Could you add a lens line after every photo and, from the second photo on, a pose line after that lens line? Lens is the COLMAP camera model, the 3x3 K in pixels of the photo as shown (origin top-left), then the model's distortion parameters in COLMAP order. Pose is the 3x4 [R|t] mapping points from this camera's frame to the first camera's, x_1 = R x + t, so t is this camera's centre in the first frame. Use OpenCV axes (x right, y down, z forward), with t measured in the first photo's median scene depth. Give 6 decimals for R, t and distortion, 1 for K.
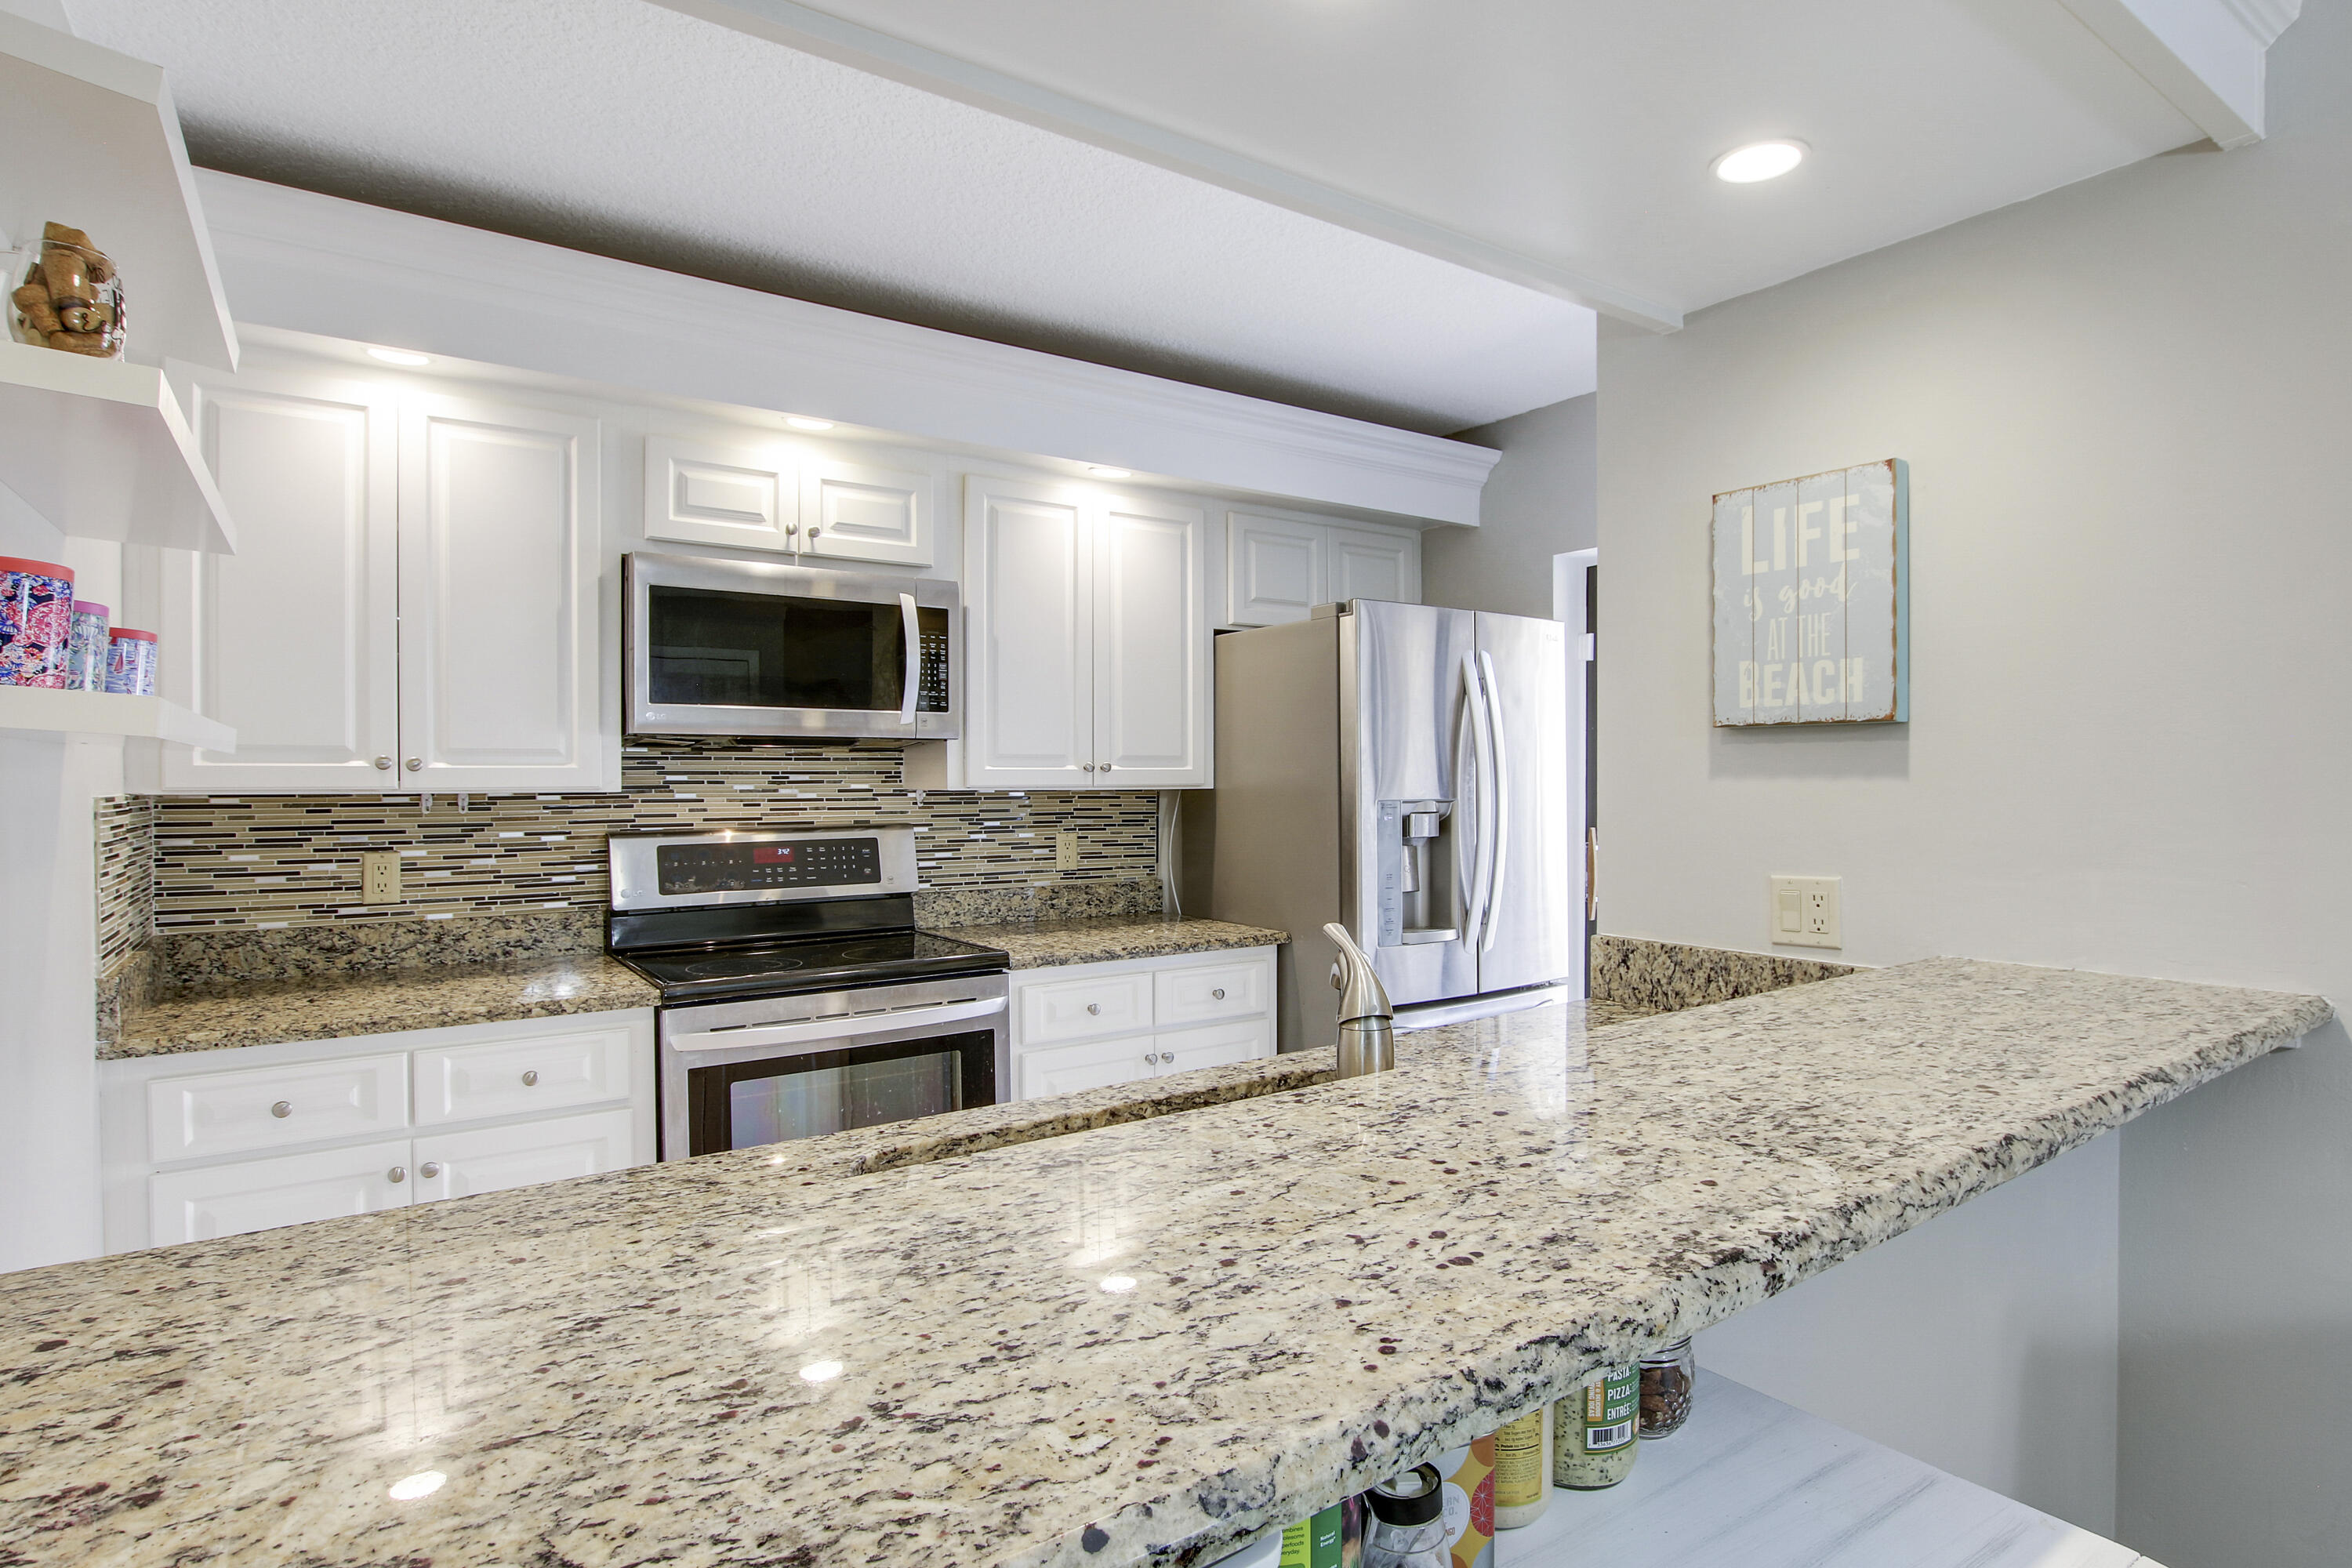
lens RADIAL K [[1199.6, 0, 1199.3], [0, 1199.6, 793.4], [0, 0, 1]] dist [-0.021556, -0.000694]
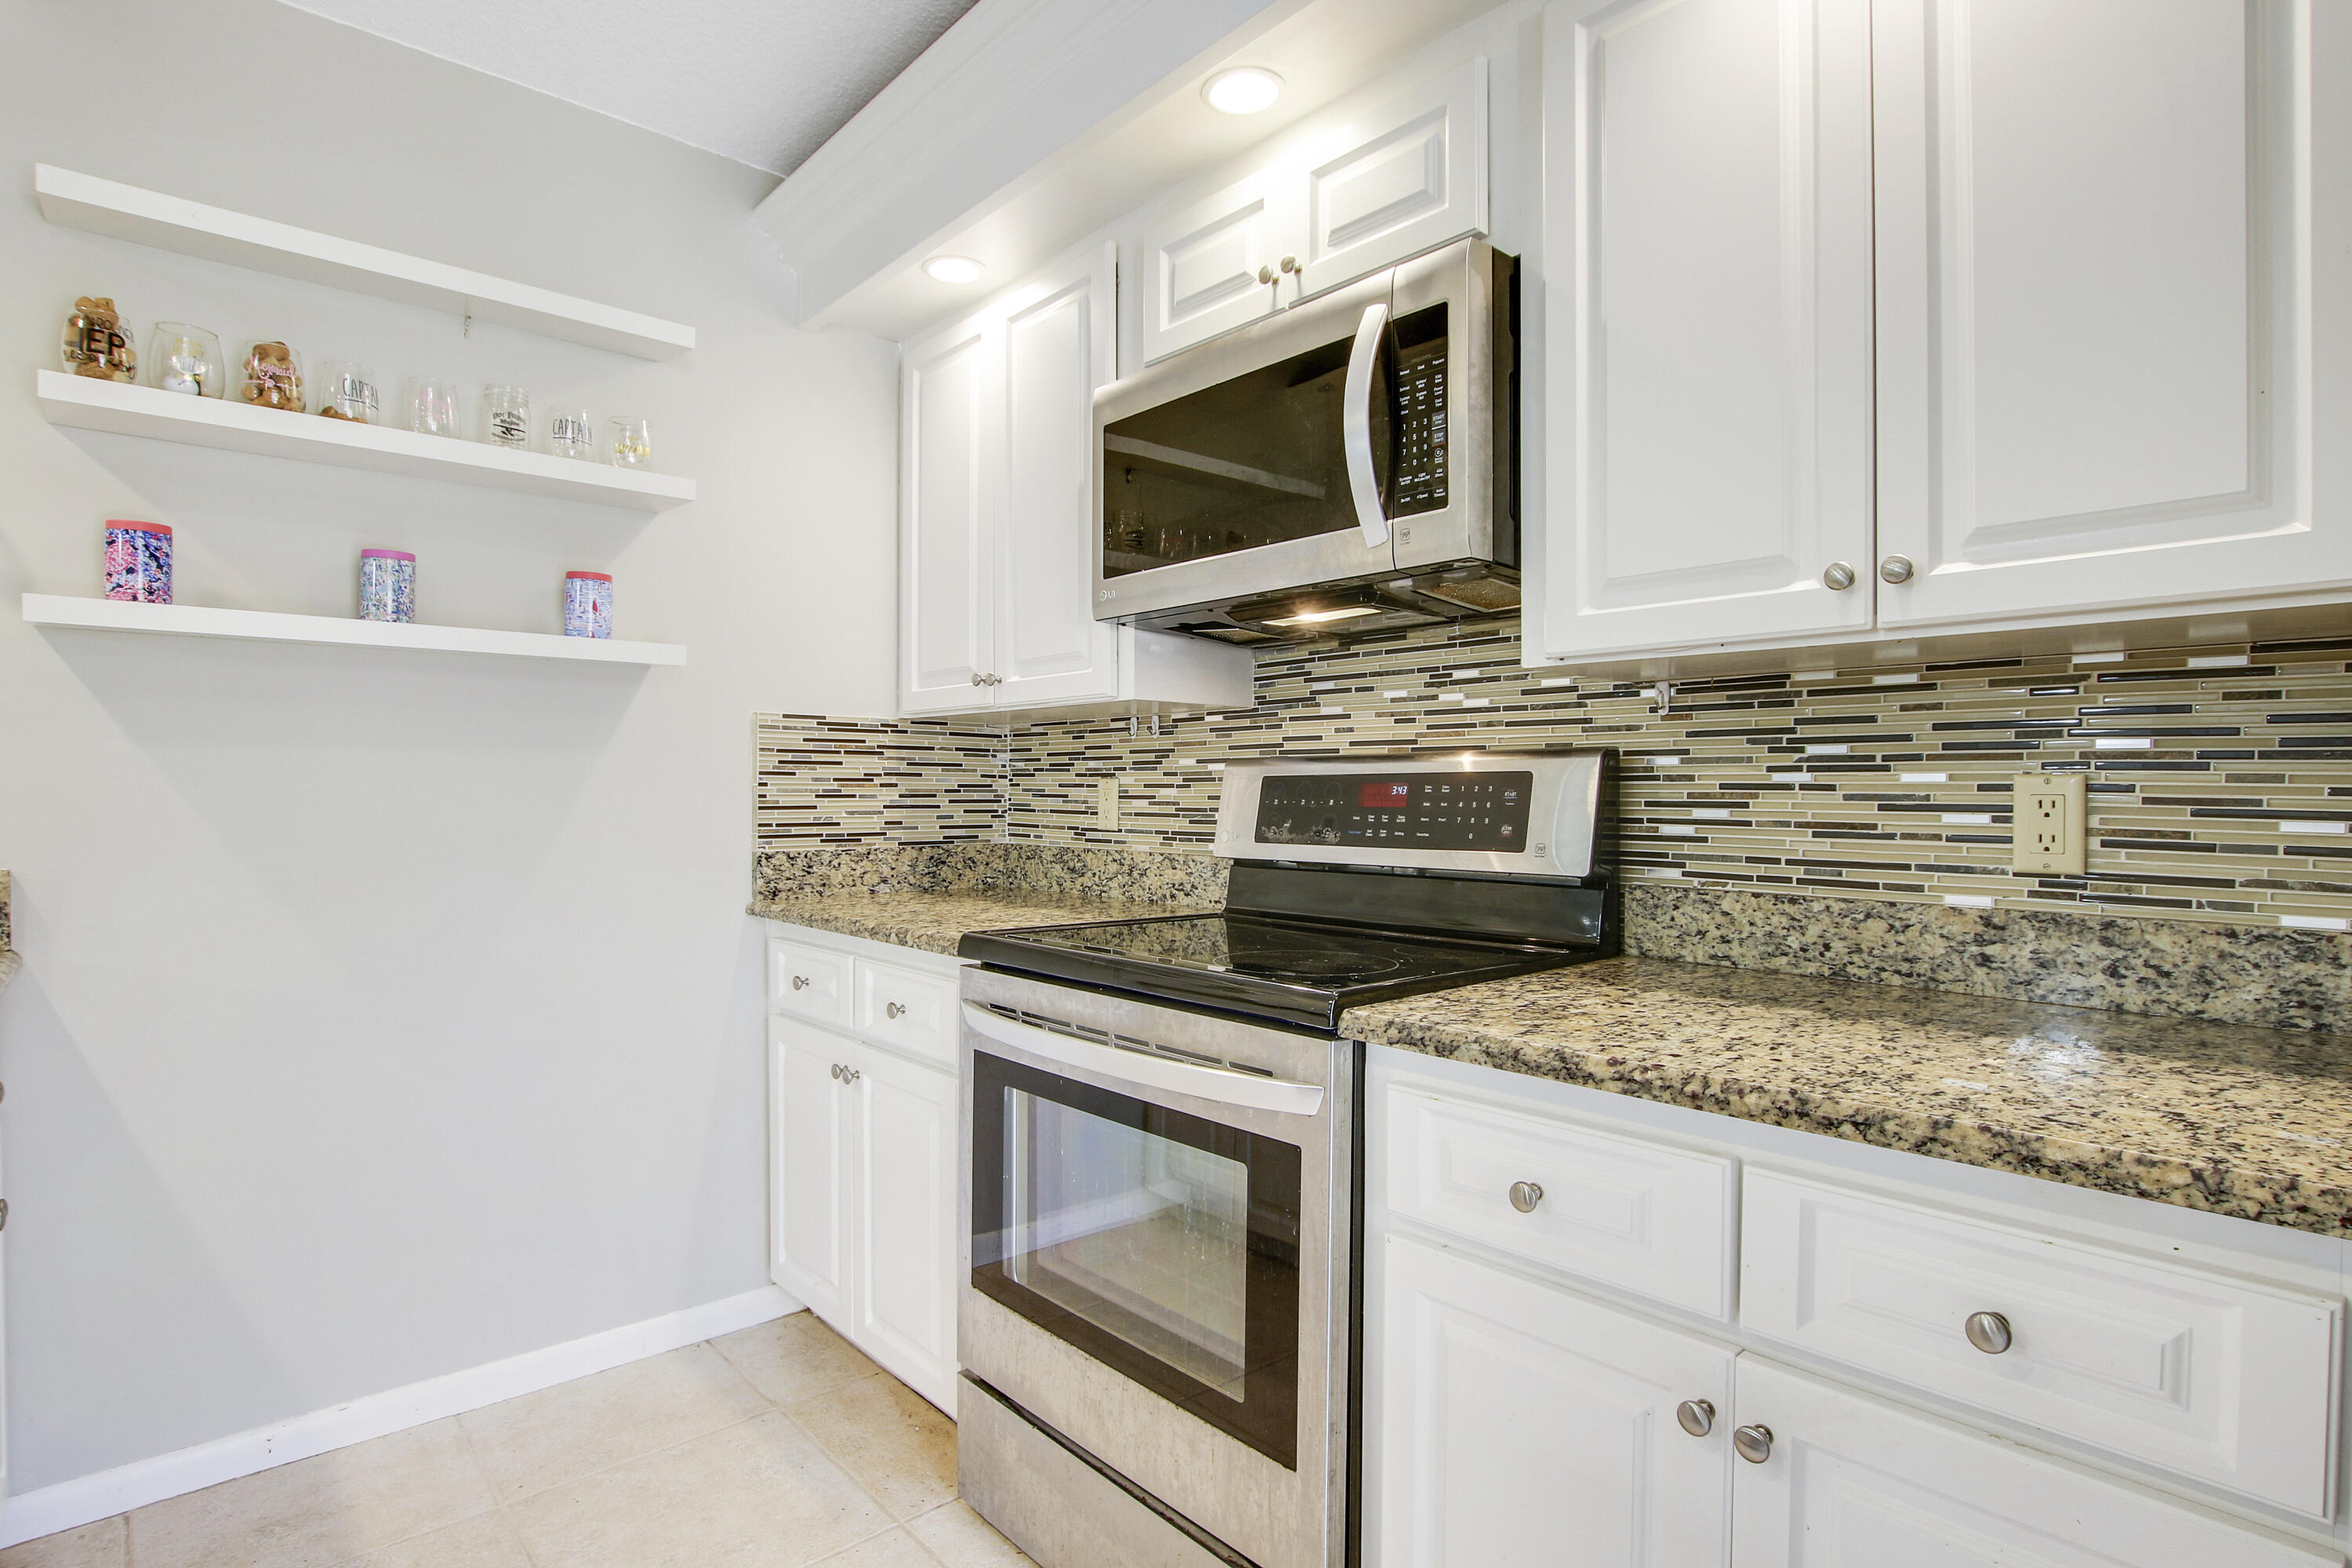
lens RADIAL K [[1199.6, 0, 1199.3], [0, 1199.6, 793.4], [0, 0, 1]] dist [-0.021556, -0.000694]
pose [[0.125842, 0.003437, -0.992044, 0.273849], [-0.018101, 0.999835, 0.001168, 0.052890], [0.991885, 0.017810, 0.125883, 0.841412]]
